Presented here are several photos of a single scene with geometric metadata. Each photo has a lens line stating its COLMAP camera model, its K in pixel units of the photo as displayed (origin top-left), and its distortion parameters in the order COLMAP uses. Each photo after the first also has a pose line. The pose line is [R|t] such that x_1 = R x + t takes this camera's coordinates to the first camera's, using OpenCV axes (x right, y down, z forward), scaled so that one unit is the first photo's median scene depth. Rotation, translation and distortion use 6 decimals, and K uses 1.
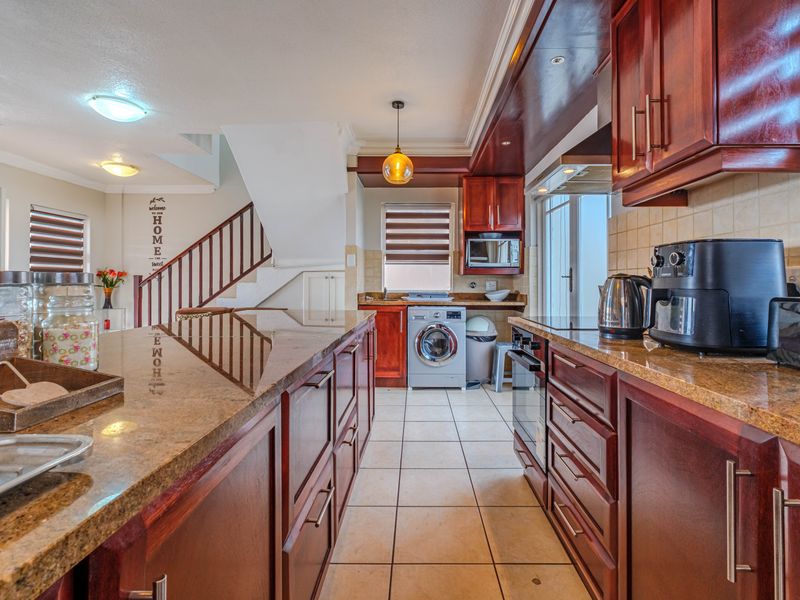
lens RADIAL K [[389.5, 0, 413.3], [0, 389.5, 301.9], [0, 0, 1]] dist [-0.000357, -0.000015]
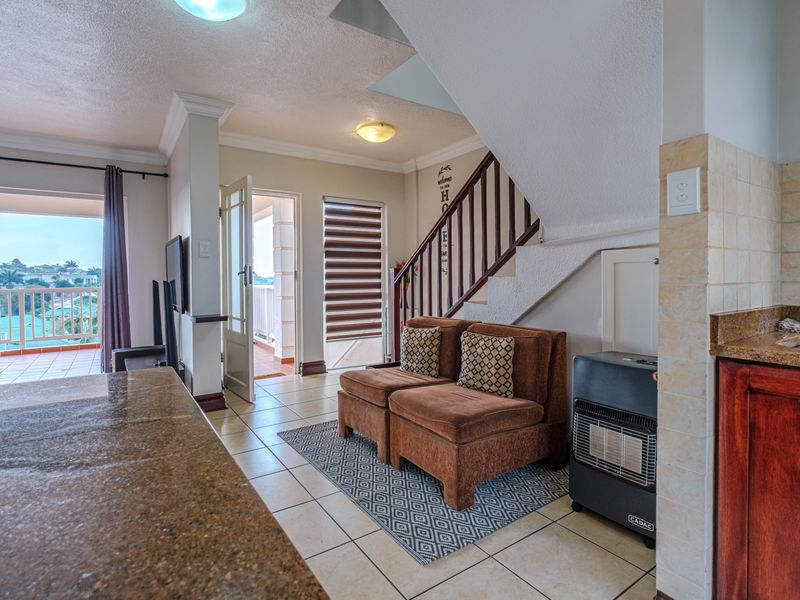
lens RADIAL K [[421.4, 0, 400.5], [0, 421.4, 285.2], [0, 0, 1]] dist [0.001014, 0.000224]
pose [[0.563326, 0.008558, -0.826191, -0.019411], [-0.028378, 0.999557, -0.008996, -0.025085], [0.825747, 0.028513, 0.563319, 0.496369]]
